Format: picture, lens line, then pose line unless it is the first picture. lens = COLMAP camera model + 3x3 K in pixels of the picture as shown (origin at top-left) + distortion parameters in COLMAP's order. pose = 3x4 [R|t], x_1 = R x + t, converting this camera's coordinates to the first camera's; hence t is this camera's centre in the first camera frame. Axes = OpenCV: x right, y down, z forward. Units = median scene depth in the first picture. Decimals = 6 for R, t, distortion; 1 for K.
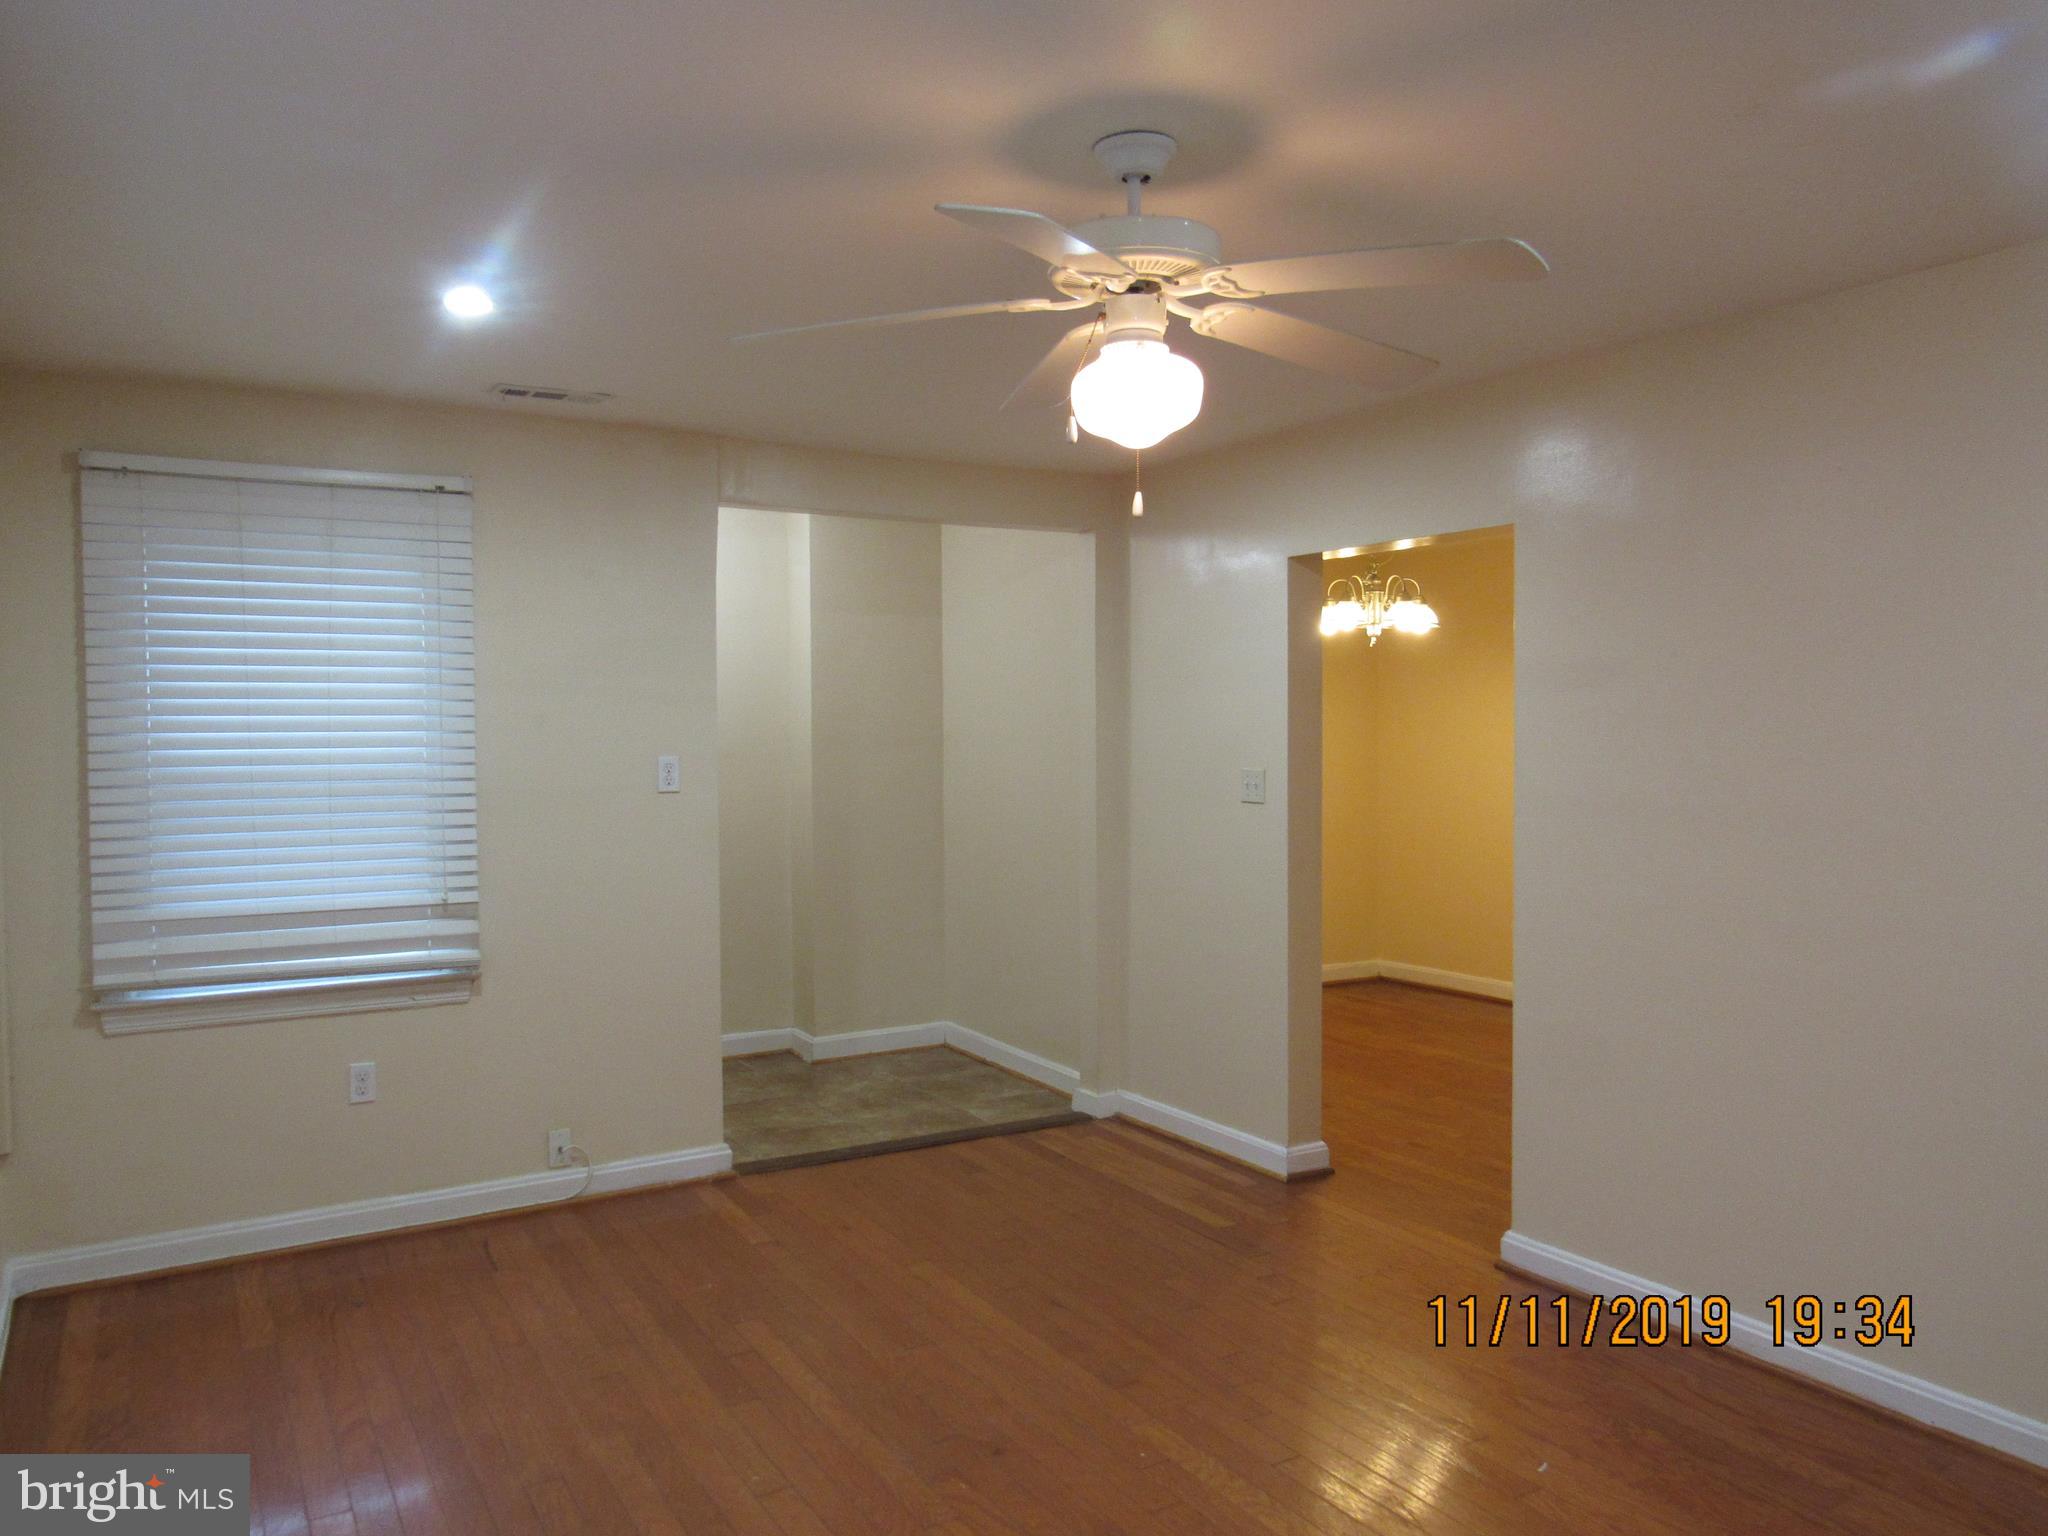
lens RADIAL K [[1517.4, 0, 1042.1], [0, 1517.4, 771.0], [0, 0, 1]] dist [-0.022440, 0.027520]
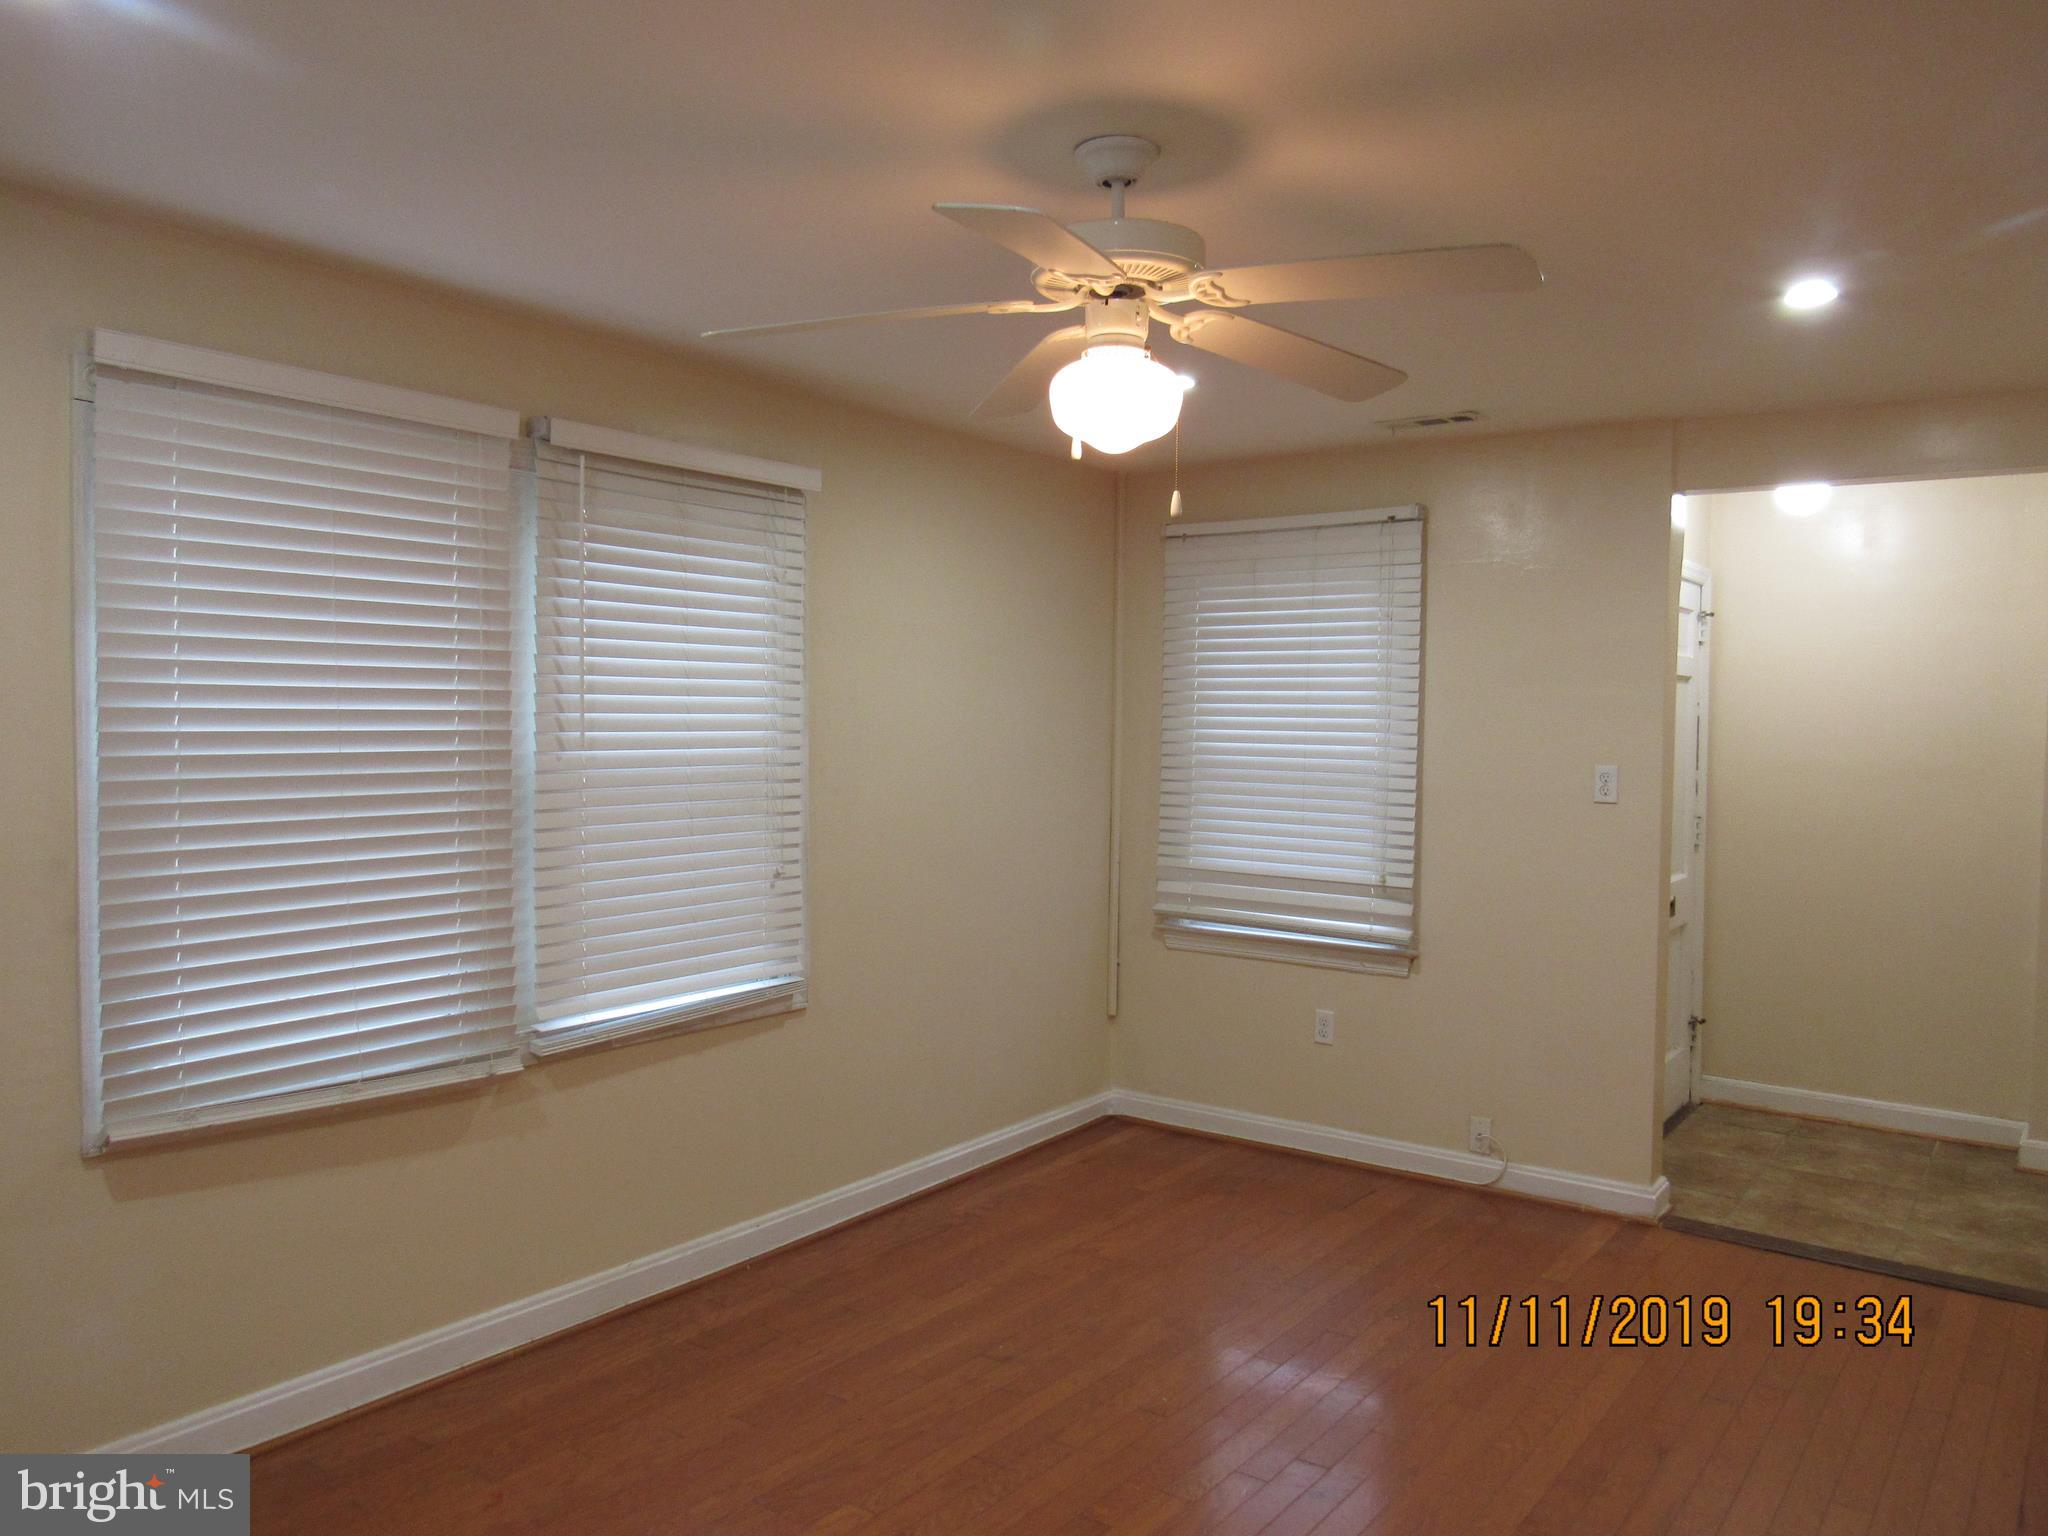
lens RADIAL K [[1492.0, 0, 1003.1], [0, 1492.0, 772.0], [0, 0, 1]] dist [-0.017729, 0.000691]
pose [[0.362628, 0.044849, -0.930854, 0.531625], [-0.047827, 0.998421, 0.029472, -0.016262], [0.930706, 0.033832, 0.364200, 0.325551]]
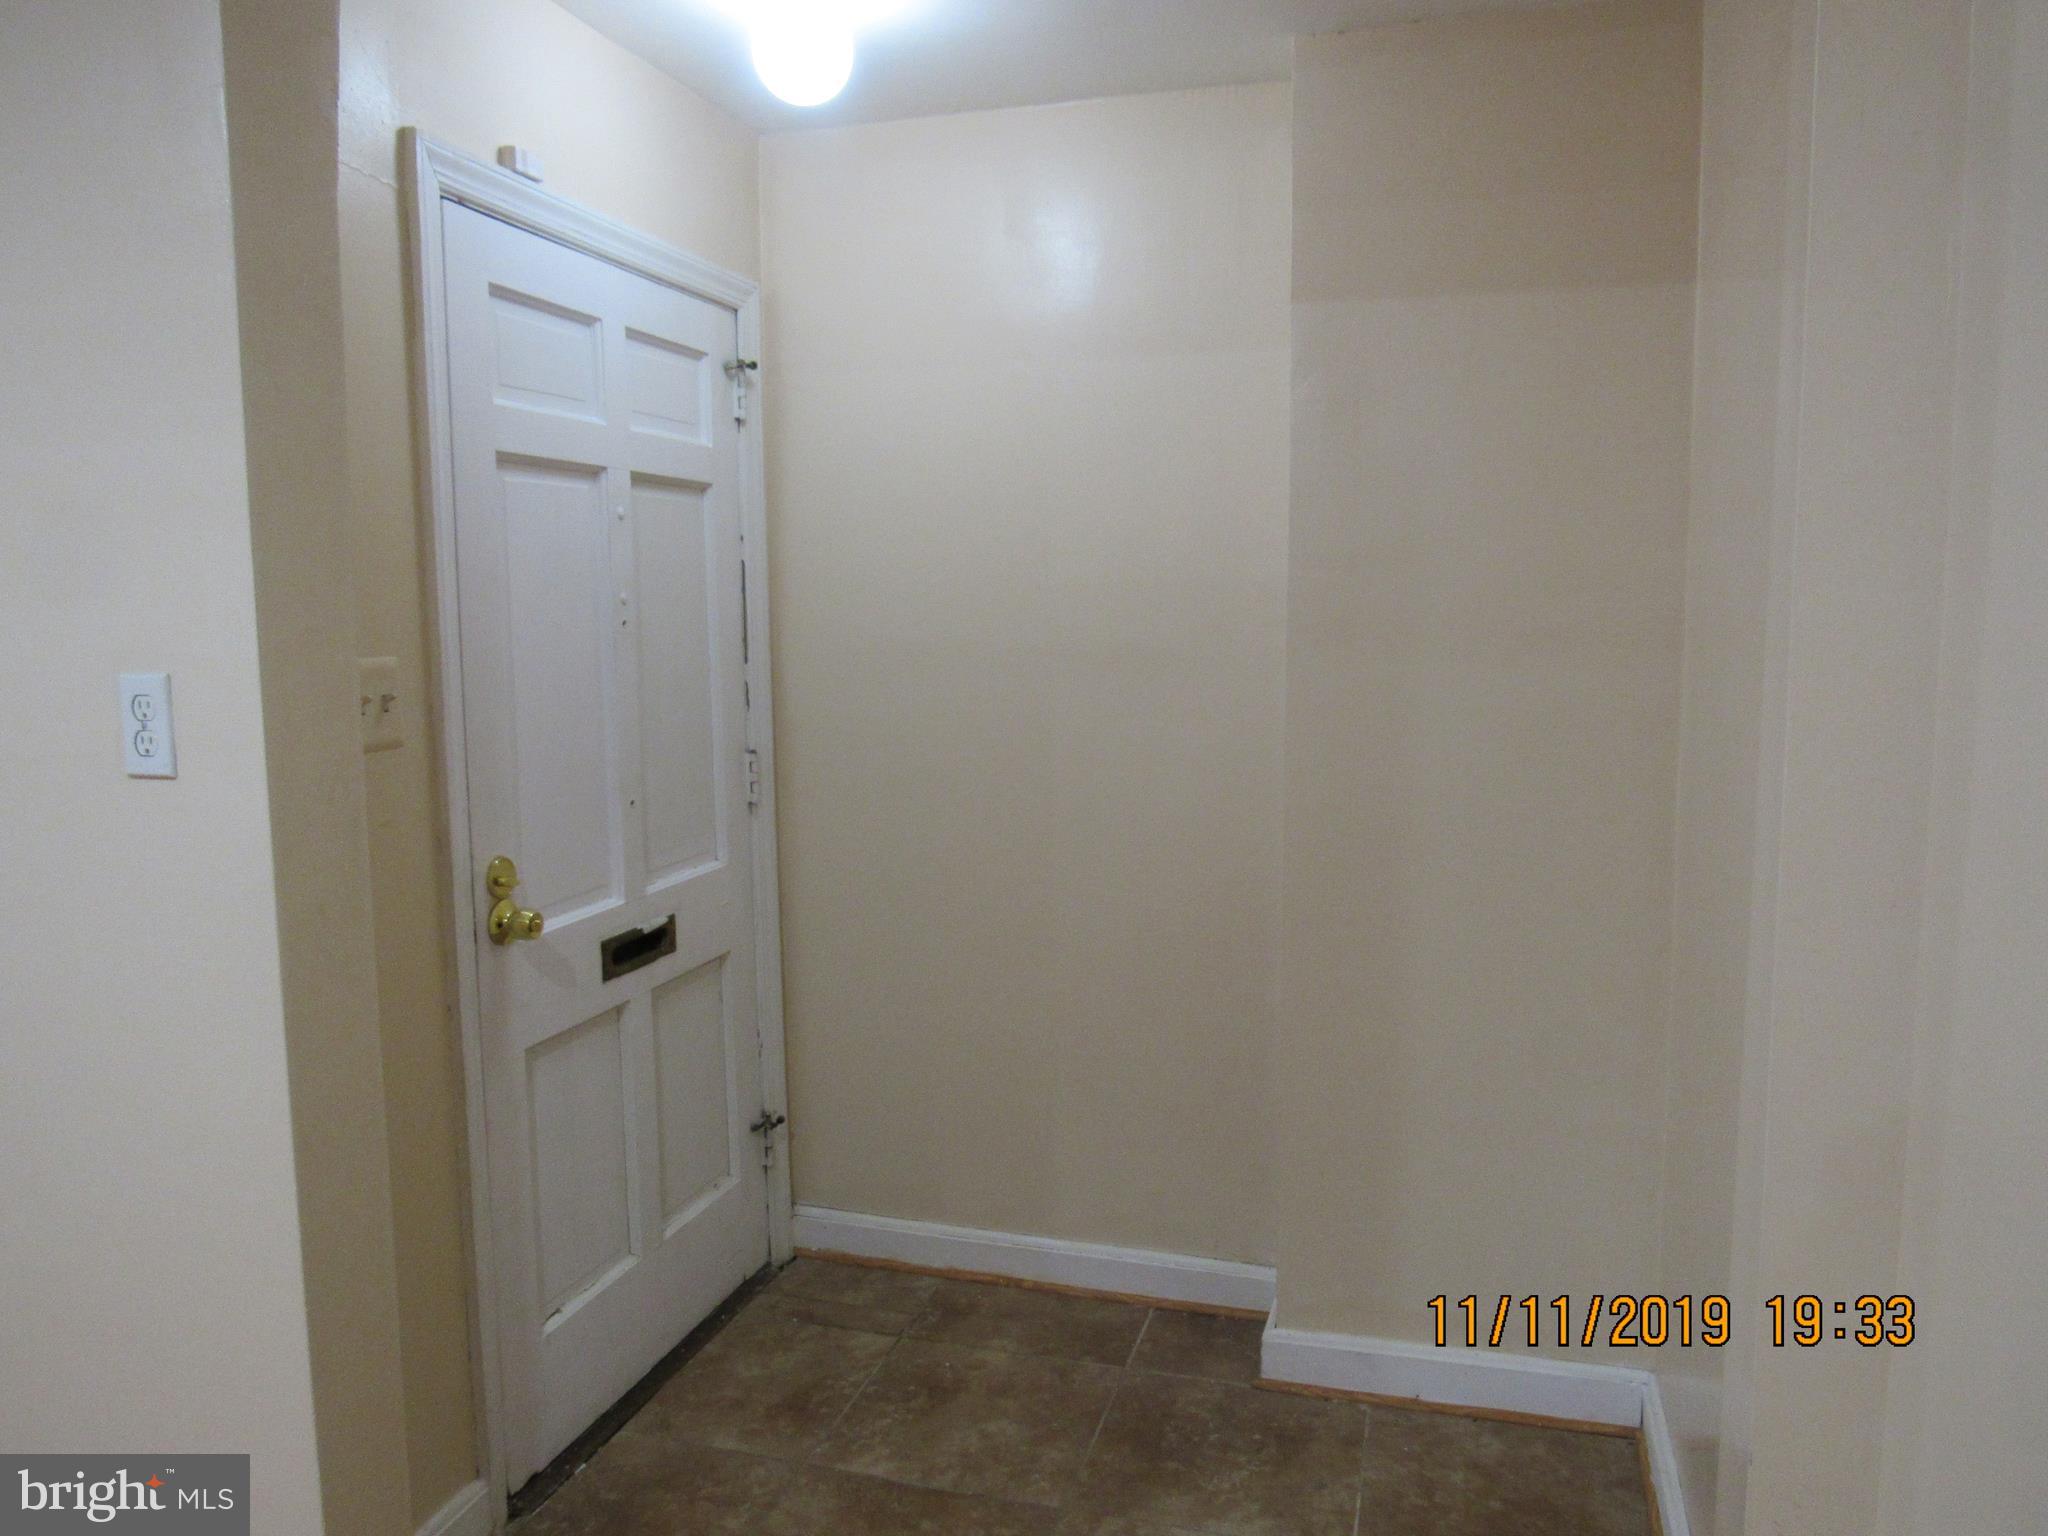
lens RADIAL K [[1492.0, 0, 1003.1], [0, 1492.0, 772.0], [0, 0, 1]] dist [-0.017729, 0.000691]
pose [[0.655090, 0.081627, -0.751129, 0.145526], [-0.020516, 0.995702, 0.090312, -0.023485], [0.755272, -0.043753, 0.653949, 1.001103]]
